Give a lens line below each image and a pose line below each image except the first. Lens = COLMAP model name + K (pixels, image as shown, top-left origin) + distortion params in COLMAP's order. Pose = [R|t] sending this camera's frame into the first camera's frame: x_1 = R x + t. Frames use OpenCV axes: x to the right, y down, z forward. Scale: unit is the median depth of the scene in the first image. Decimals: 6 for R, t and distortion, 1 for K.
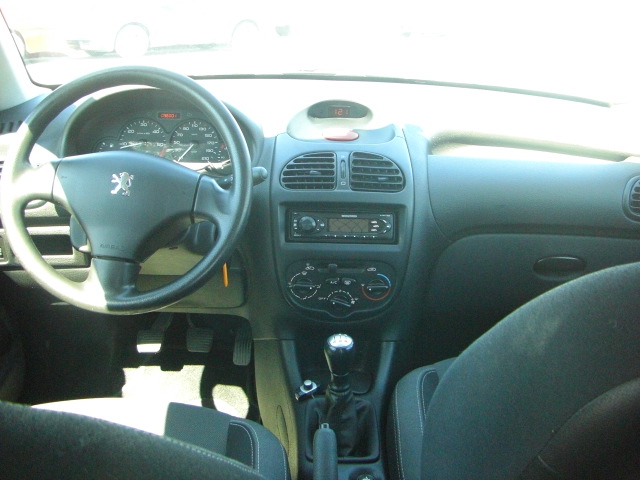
lens RADIAL K [[727.2, 0, 343.6], [0, 727.2, 206.8], [0, 0, 1]] dist [-0.173553, 0.075478]
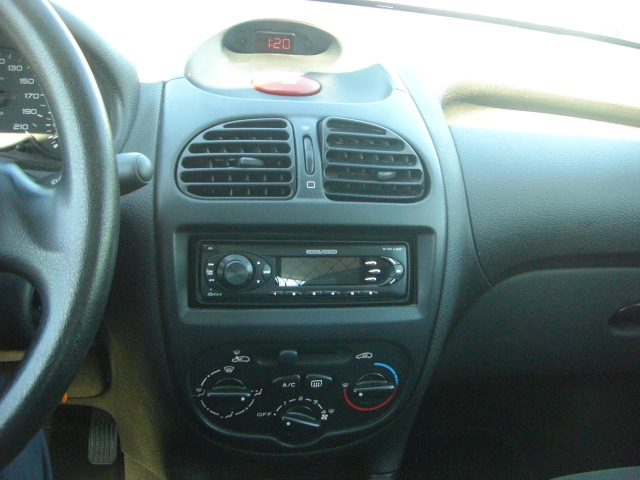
lens RADIAL K [[727.2, 0, 343.6], [0, 727.2, 206.8], [0, 0, 1]] dist [-0.173553, 0.075478]
pose [[0.982094, -0.004270, 0.188342, -0.067960], [-0.006960, 0.998238, 0.058922, -0.045124], [-0.188262, -0.059178, 0.980334, 0.514632]]
